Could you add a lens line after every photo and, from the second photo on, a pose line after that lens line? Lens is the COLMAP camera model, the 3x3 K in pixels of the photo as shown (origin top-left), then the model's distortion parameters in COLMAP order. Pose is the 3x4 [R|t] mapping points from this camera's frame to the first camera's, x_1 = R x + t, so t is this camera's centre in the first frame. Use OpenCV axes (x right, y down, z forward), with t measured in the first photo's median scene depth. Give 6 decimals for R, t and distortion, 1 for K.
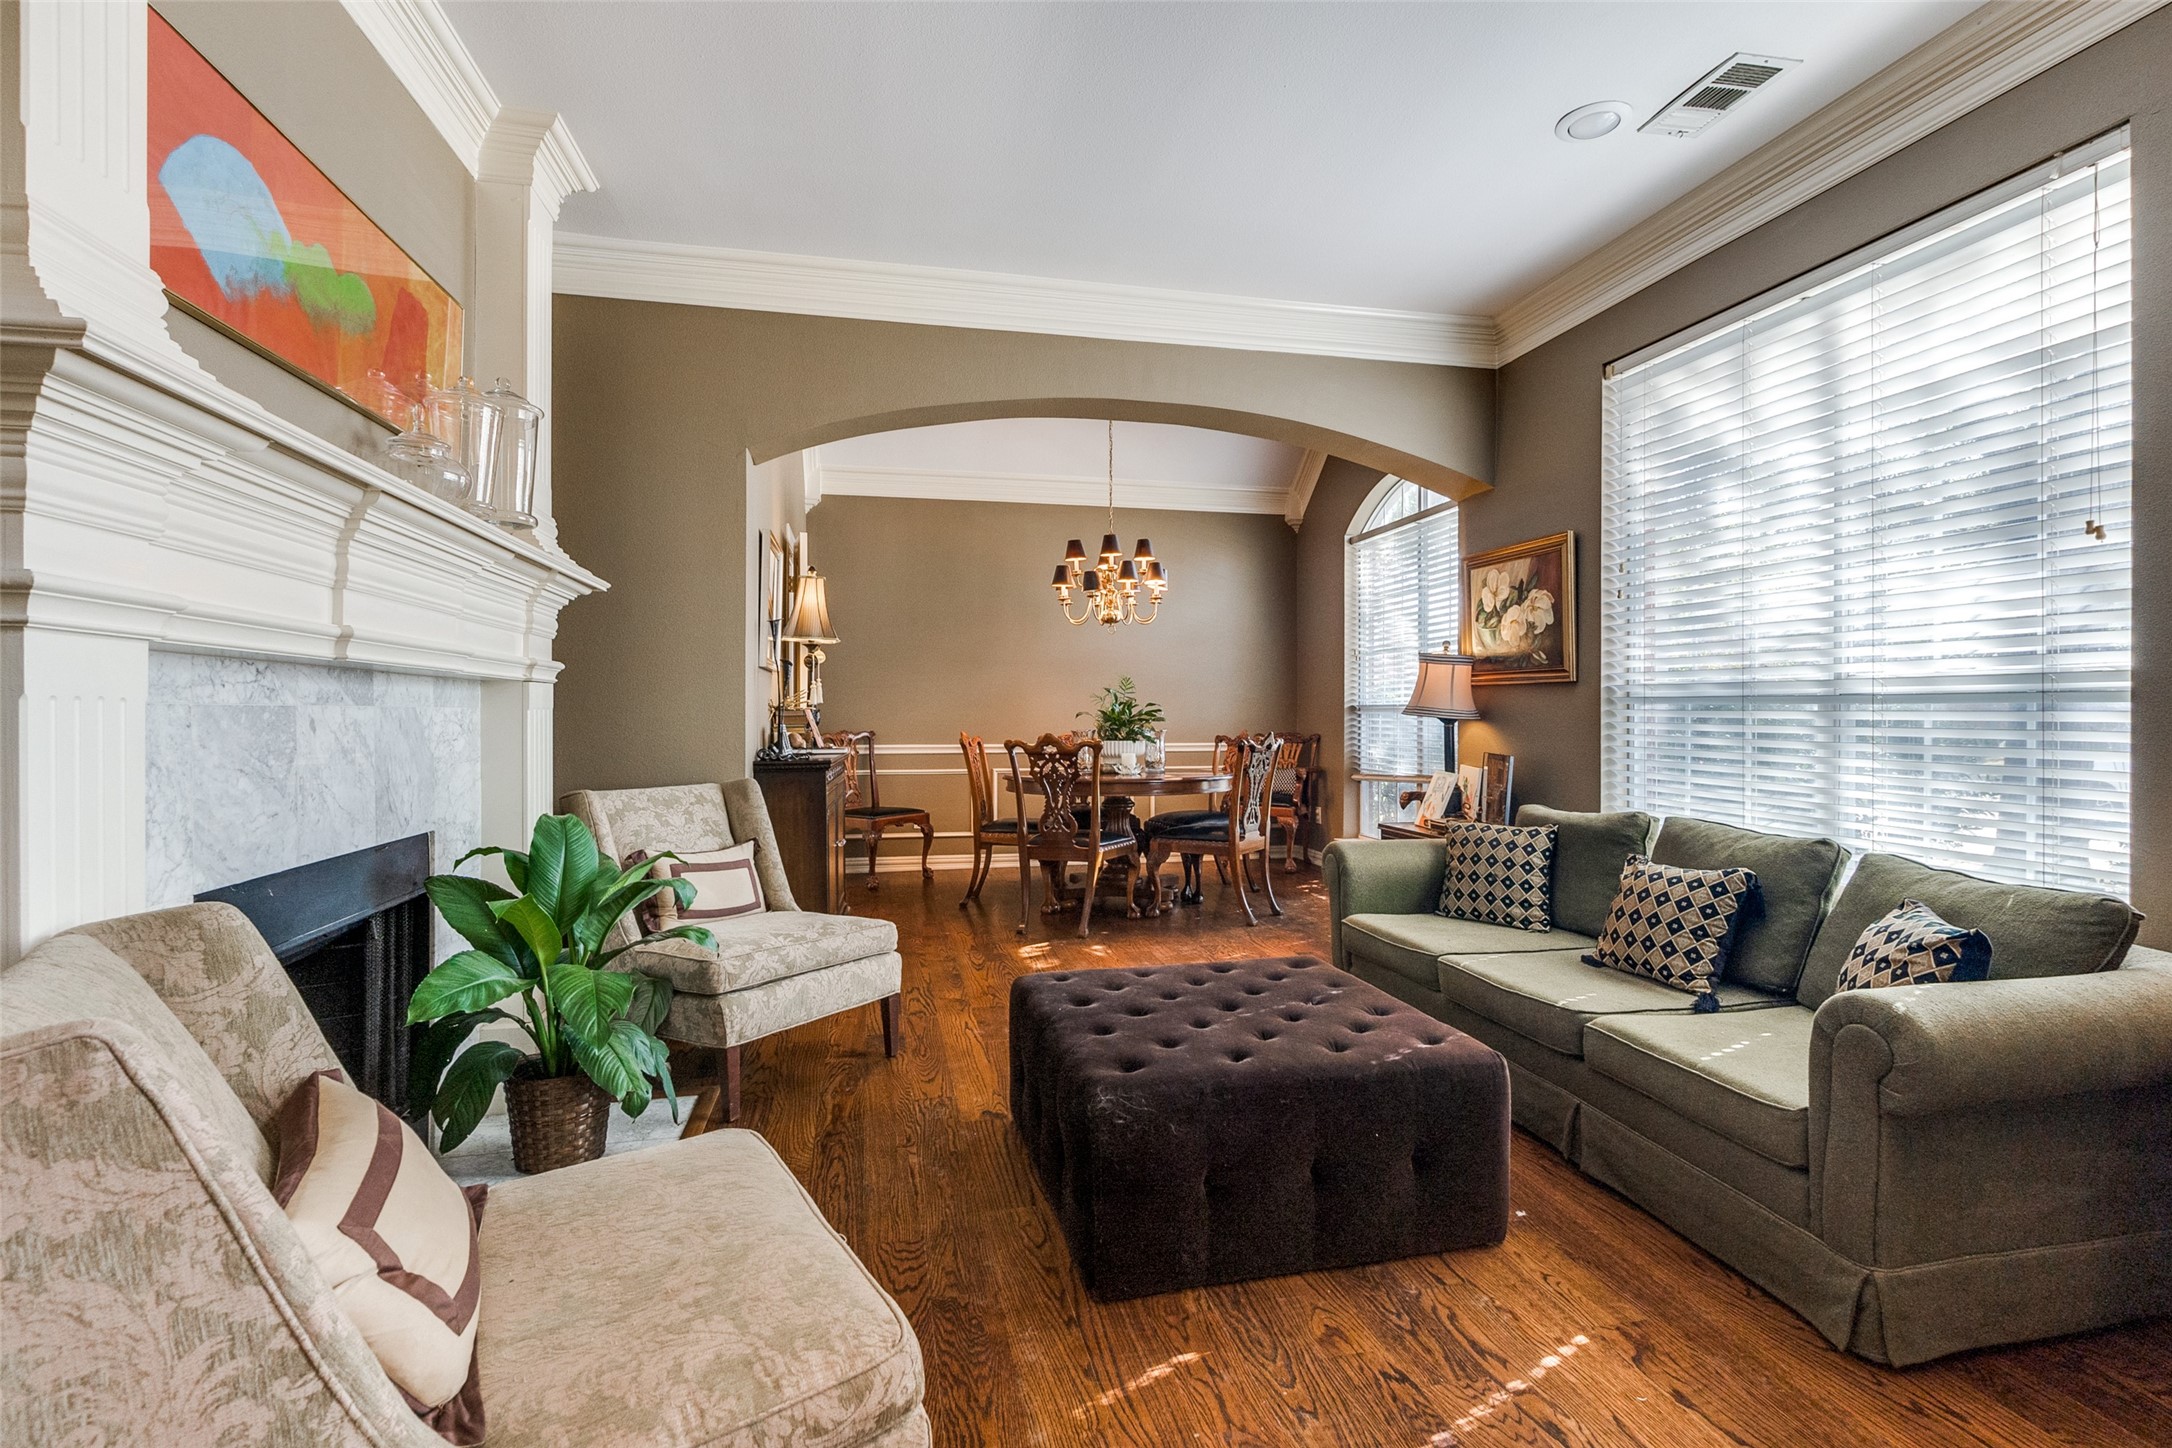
lens RADIAL K [[1013.5, 0, 1083.2], [0, 1013.5, 716.7], [0, 0, 1]] dist [-0.003332, 0.000680]
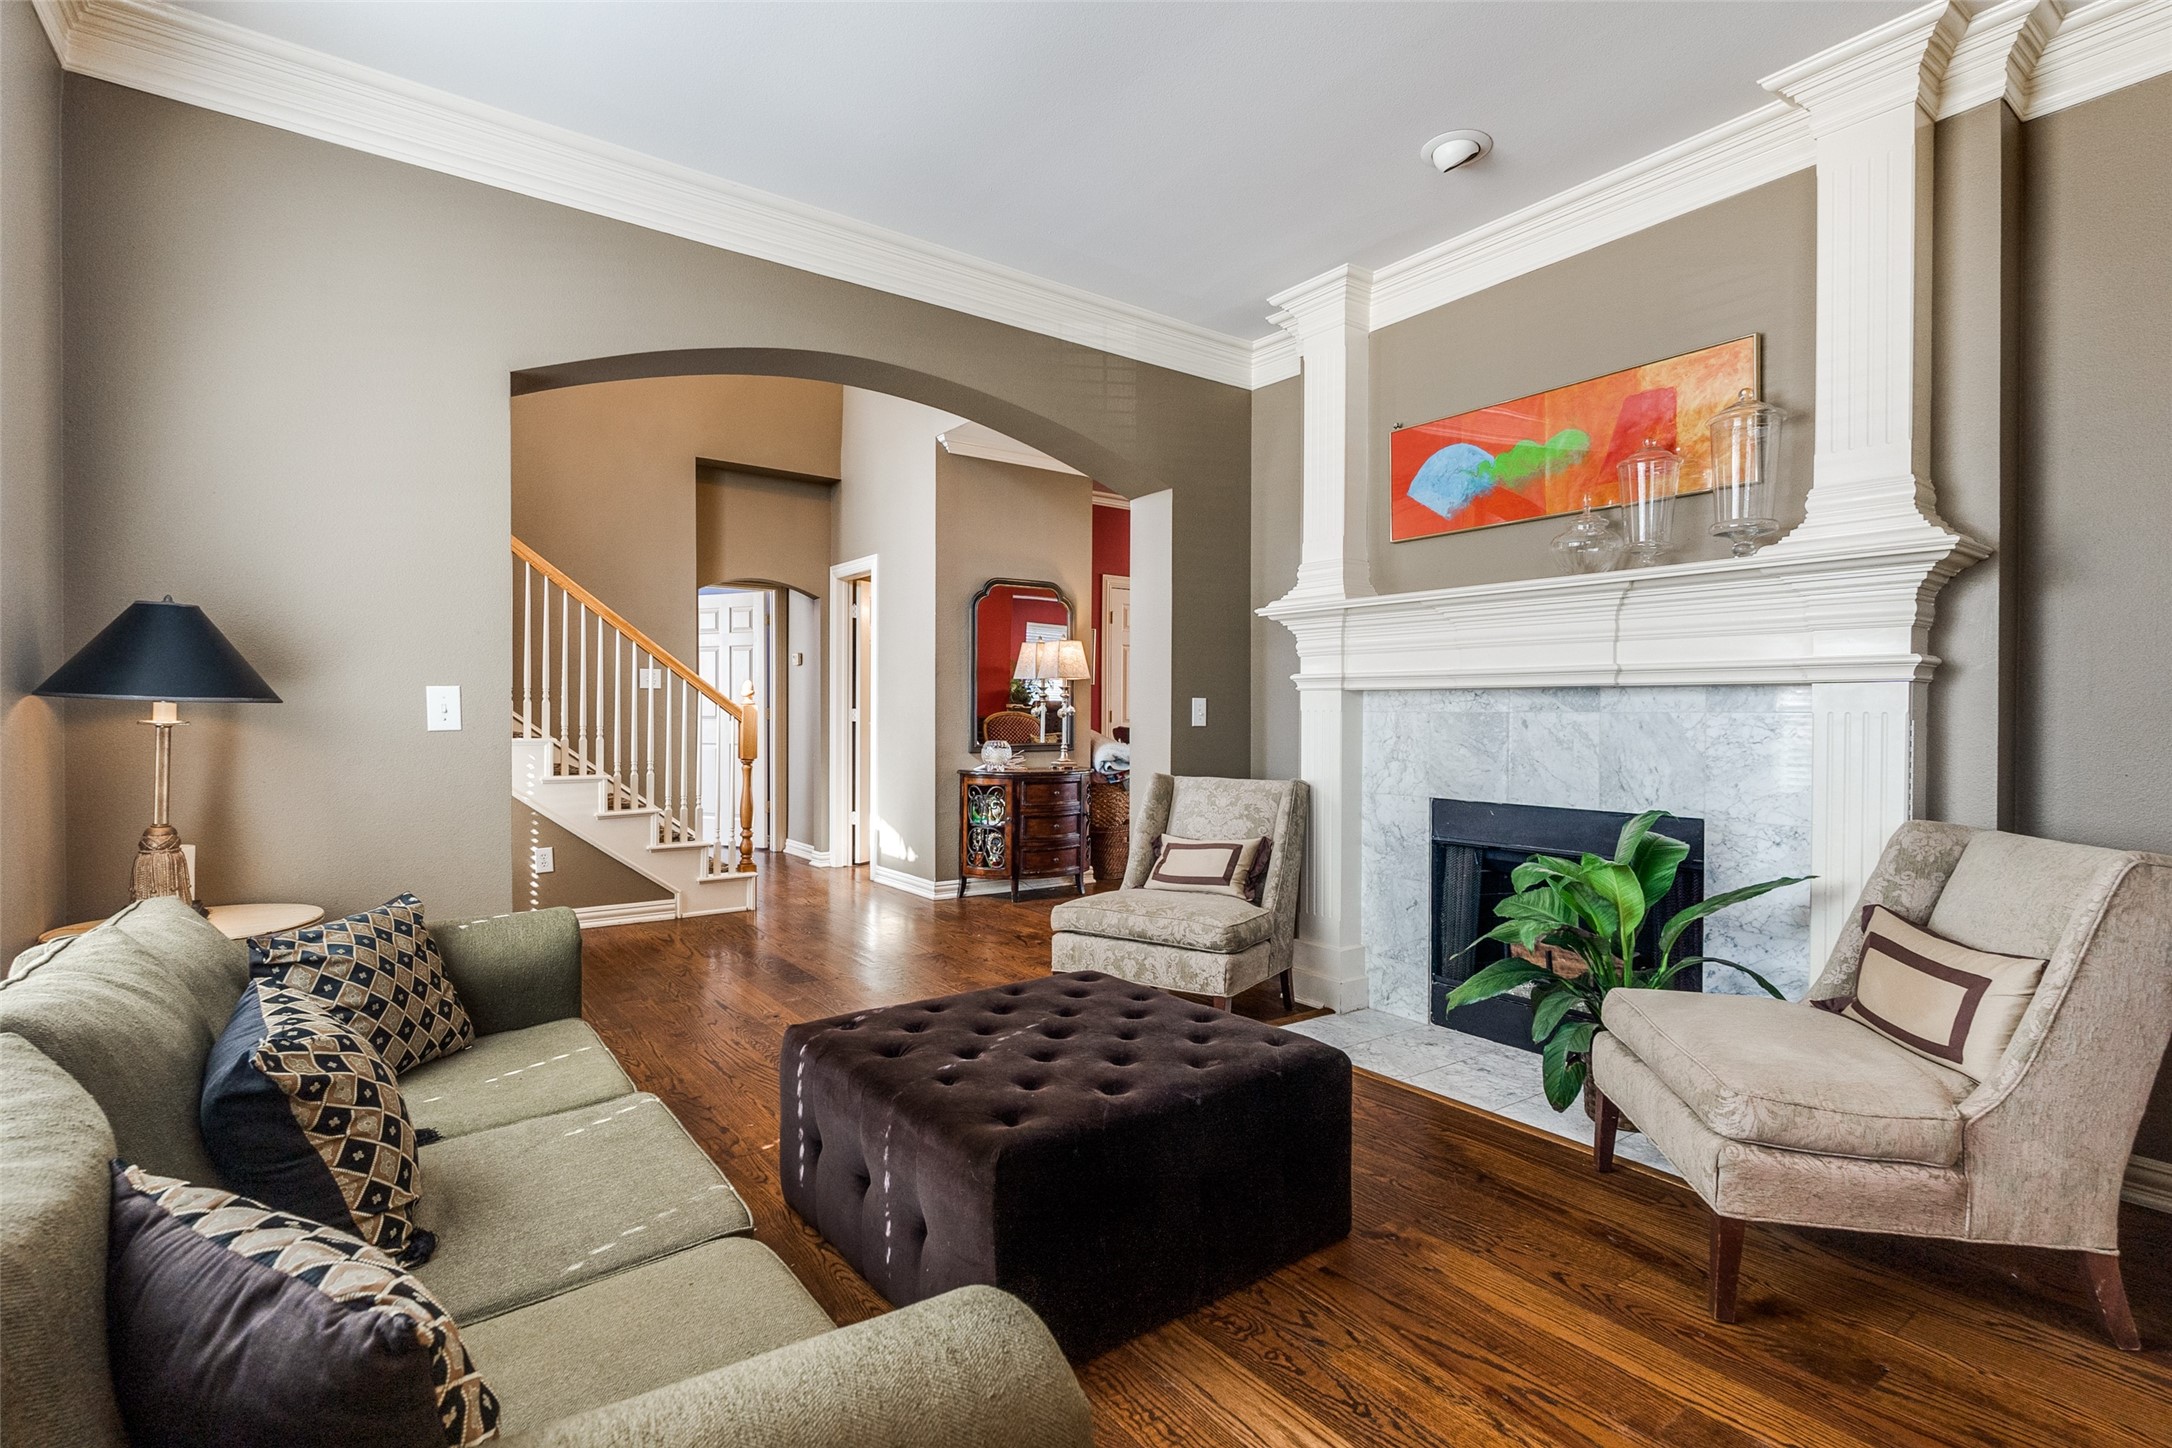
lens RADIAL K [[1013.5, 0, 1102.5], [0, 1013.5, 716.4], [0, 0, 1]] dist [-0.003332, 0.000680]
pose [[-0.902655, -0.005543, -0.430329, 0.431269], [-0.008151, 0.999958, 0.004218, -0.003709], [0.430288, 0.007315, -0.902662, 1.580524]]
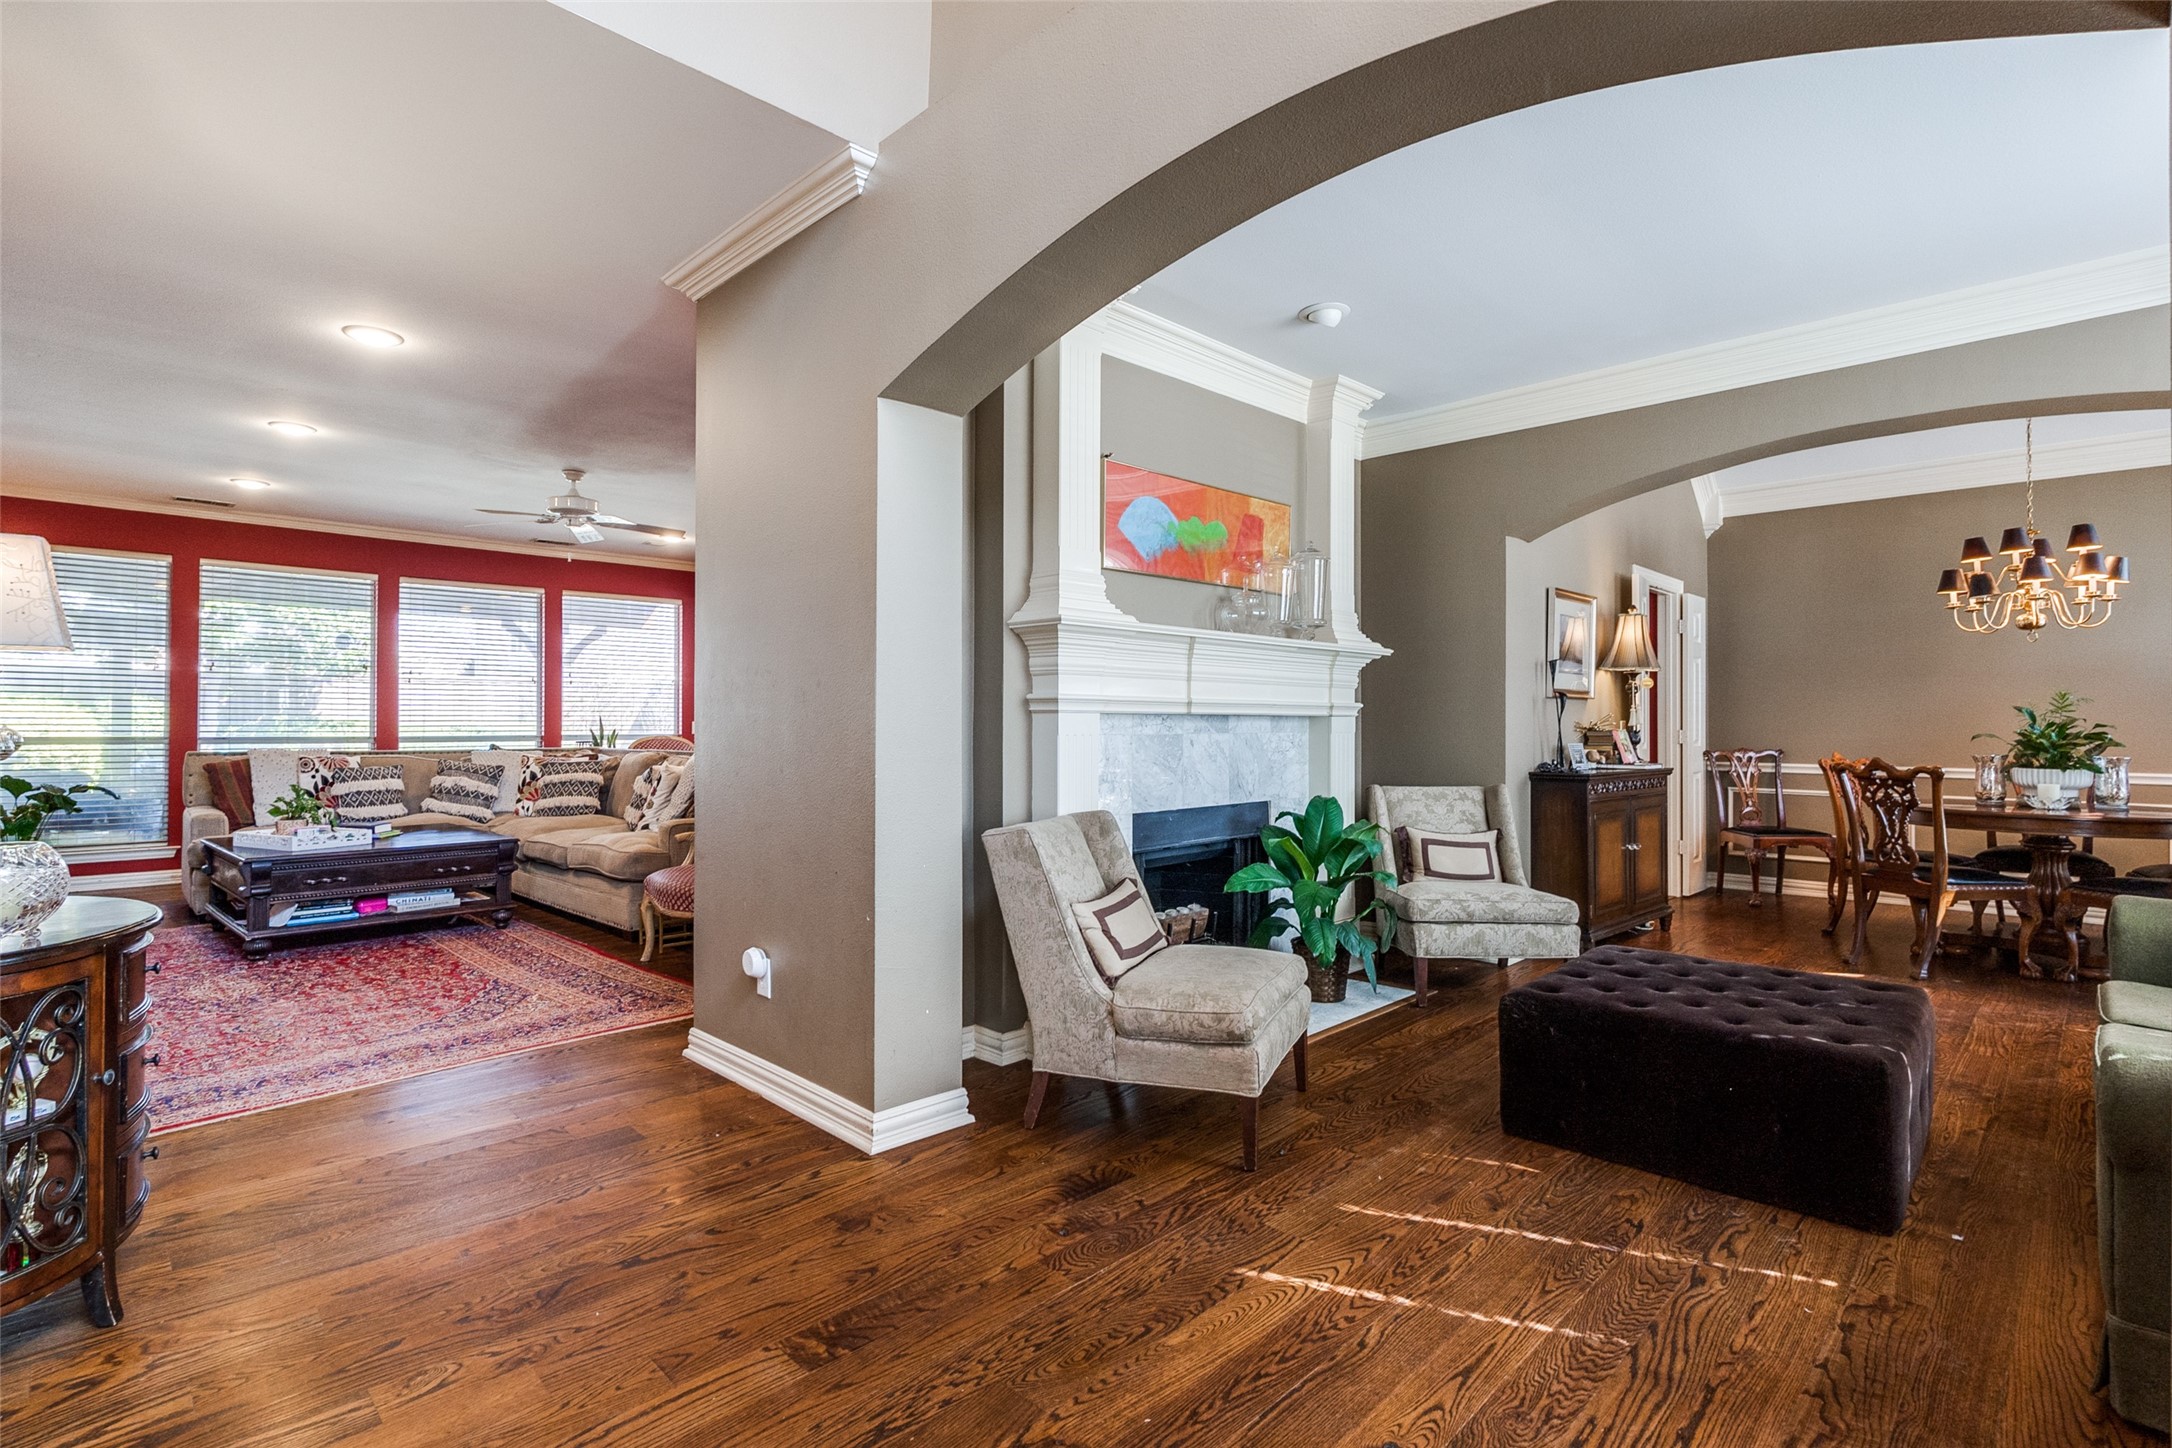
lens RADIAL K [[1013.5, 0, 1100.4], [0, 1013.5, 719.9], [0, 0, 1]] dist [-0.003332, 0.000680]
pose [[0.553239, 0.000435, -0.833023, 0.639784], [-0.004330, 0.999988, -0.002353, -0.024322], [0.833012, 0.004909, 0.553234, -0.237676]]
